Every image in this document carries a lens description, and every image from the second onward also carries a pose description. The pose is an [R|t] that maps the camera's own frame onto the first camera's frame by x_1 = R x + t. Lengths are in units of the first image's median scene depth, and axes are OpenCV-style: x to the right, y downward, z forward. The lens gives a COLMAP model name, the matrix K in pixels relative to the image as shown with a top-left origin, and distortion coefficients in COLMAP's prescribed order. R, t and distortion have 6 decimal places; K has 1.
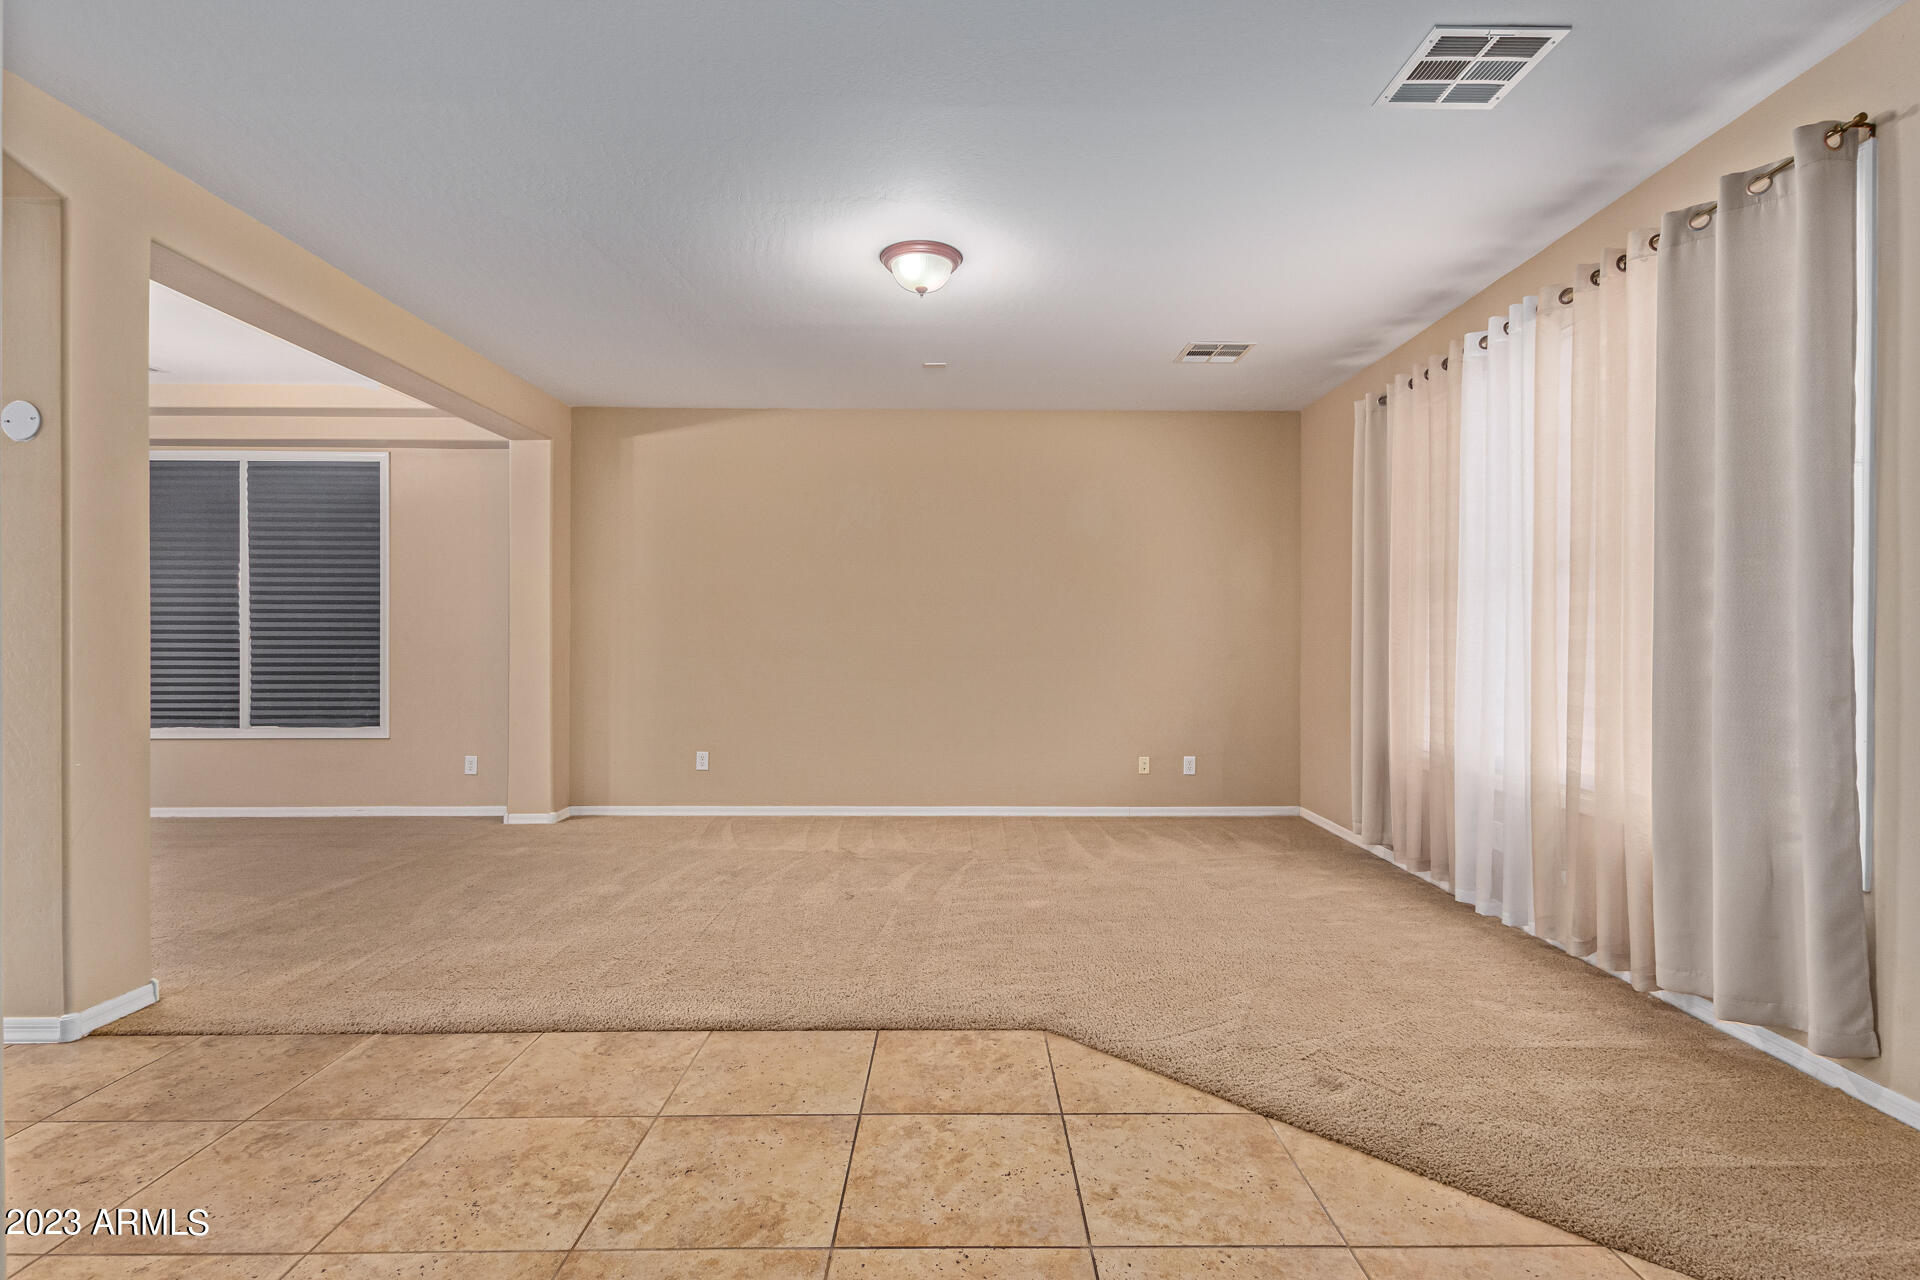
lens RADIAL K [[877.5, 0, 966.2], [0, 877.5, 643.8], [0, 0, 1]] dist [0.005937, -0.000572]
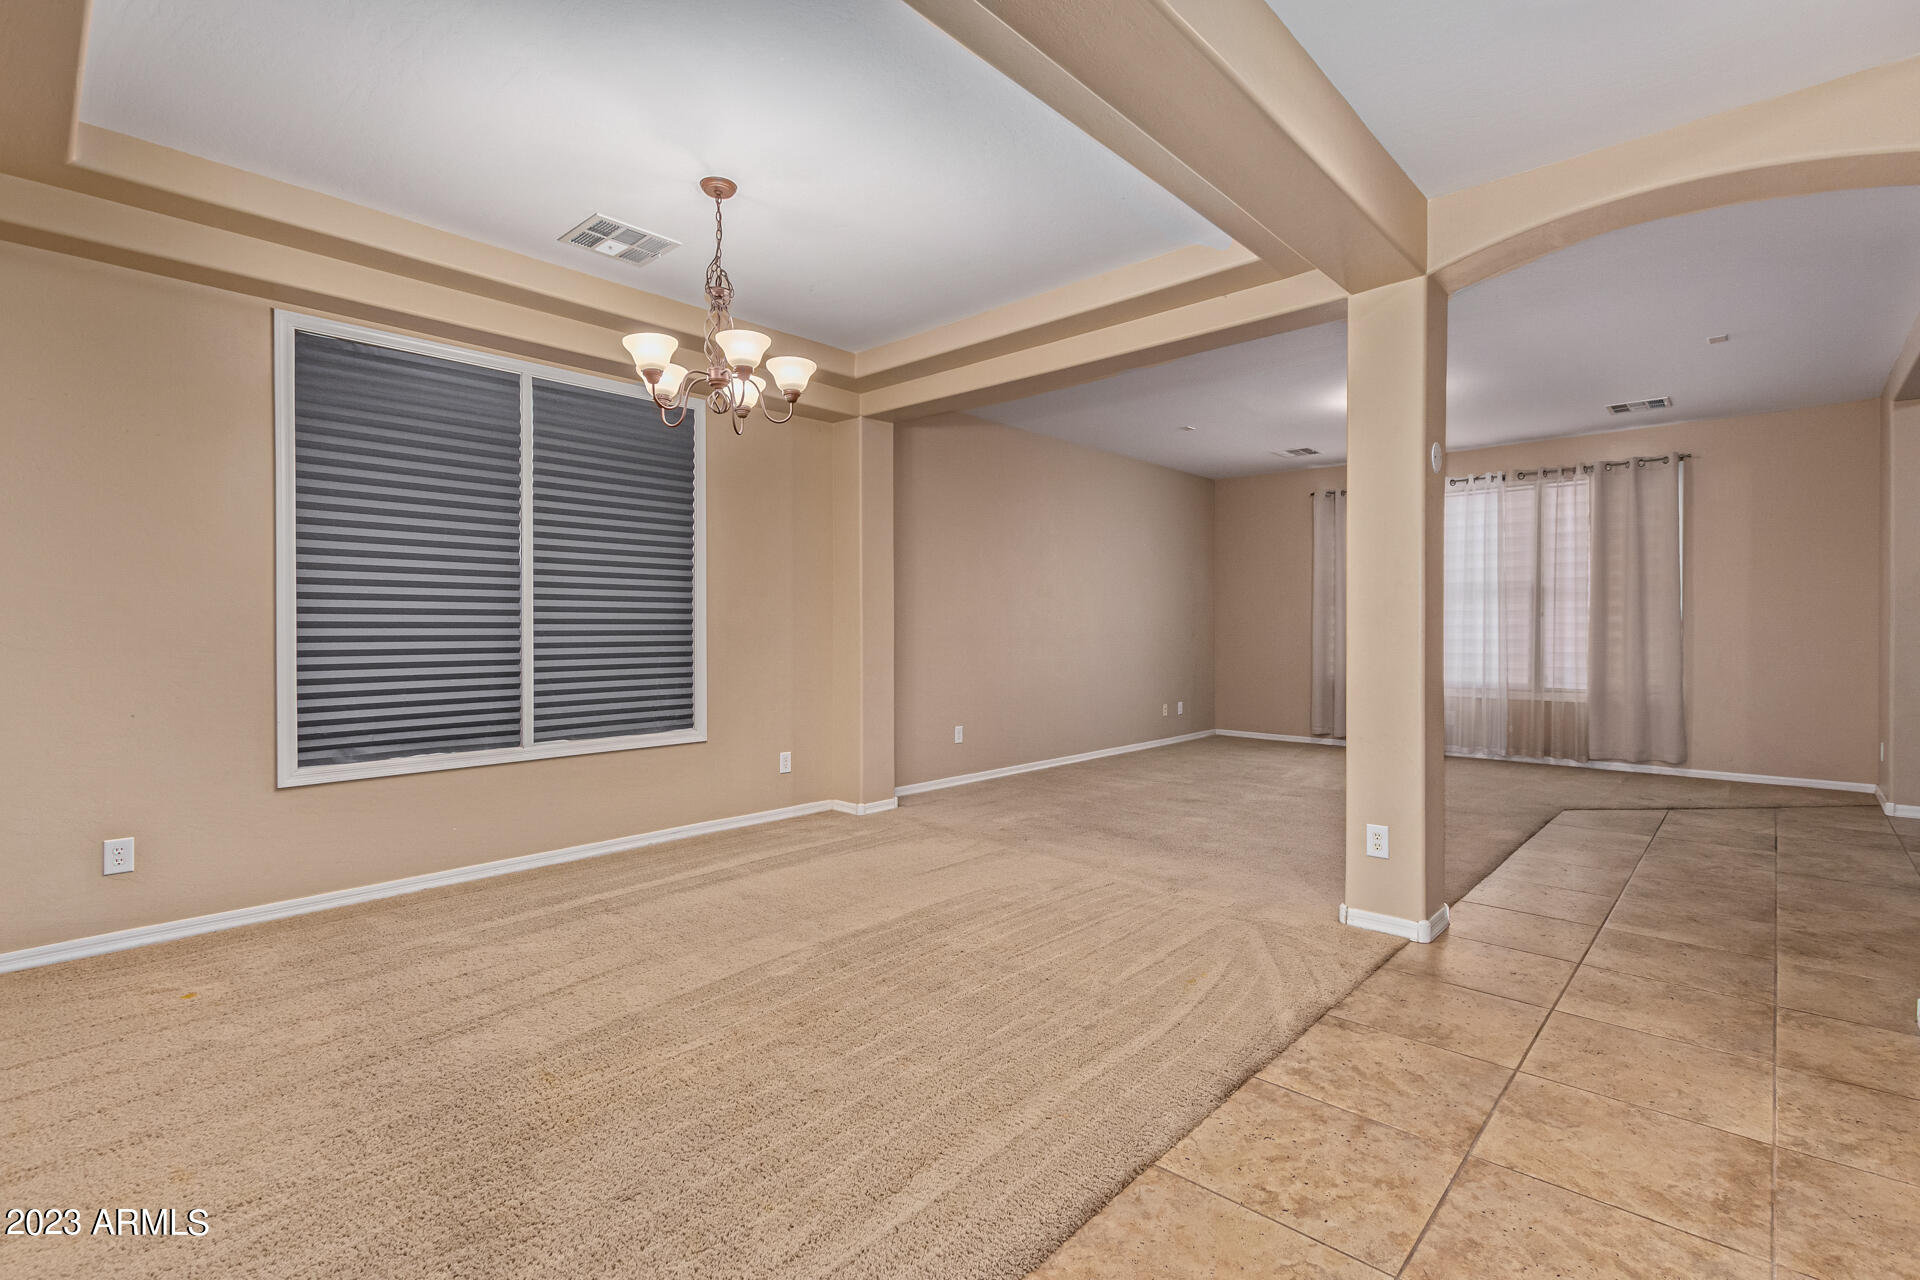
lens RADIAL K [[877.5, 0, 966.2], [0, 877.5, 643.8], [0, 0, 1]] dist [0.005937, -0.000572]
pose [[0.702114, -0.017747, 0.711844, -1.078600], [-0.003410, 0.999594, 0.028285, -0.010302], [-0.712057, -0.022286, 0.701768, 0.234046]]
